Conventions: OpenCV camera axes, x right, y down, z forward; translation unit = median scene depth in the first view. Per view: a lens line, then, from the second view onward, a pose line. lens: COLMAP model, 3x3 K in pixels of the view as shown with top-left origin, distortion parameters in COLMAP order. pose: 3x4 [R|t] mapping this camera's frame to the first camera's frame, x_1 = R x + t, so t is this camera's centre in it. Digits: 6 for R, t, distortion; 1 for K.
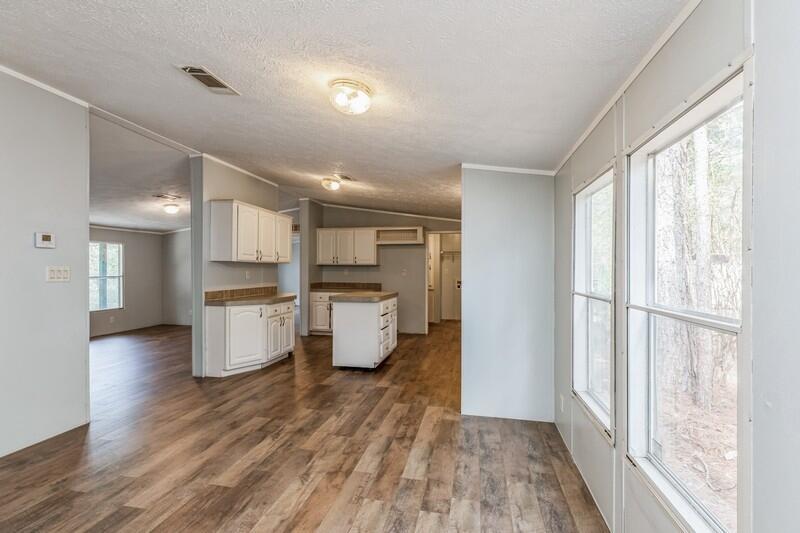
lens RADIAL K [[359.0, 0, 399.0], [0, 359.0, 273.0], [0, 0, 1]] dist [0.005076, -0.000682]
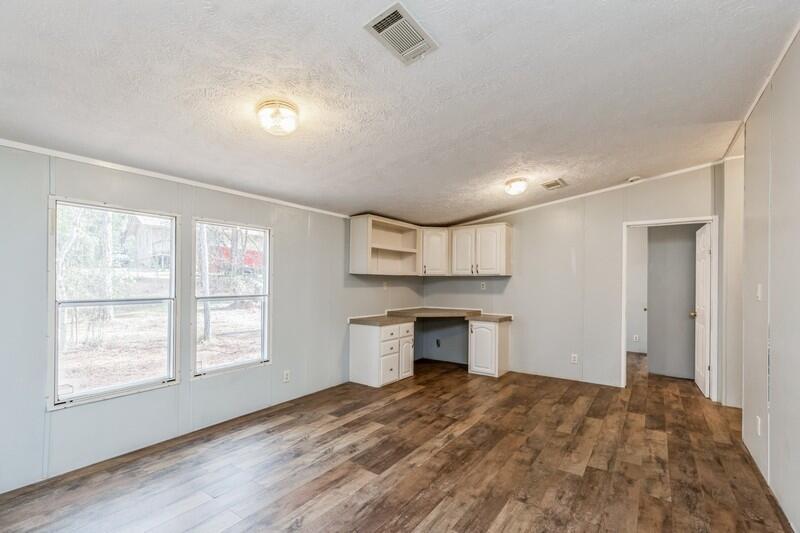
lens RADIAL K [[359.0, 0, 409.3], [0, 359.0, 280.7], [0, 0, 1]] dist [0.005076, -0.000682]
pose [[-0.924704, -0.010402, 0.380546, -0.487619], [-0.007800, 0.999934, 0.008379, -0.012451], [-0.380608, 0.004780, -0.924724, 0.988751]]
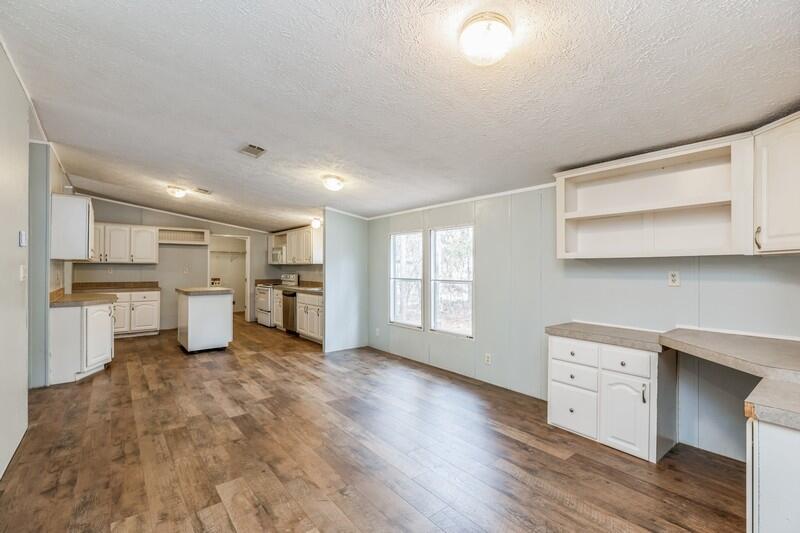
lens RADIAL K [[359.0, 0, 395.4], [0, 359.0, 267.4], [0, 0, 1]] dist [0.005076, -0.000682]
pose [[0.639276, 0.001075, 0.768977, -0.785834], [0.006617, 0.999954, -0.006899, 0.001107], [-0.768949, 0.009498, 0.639240, -0.297853]]
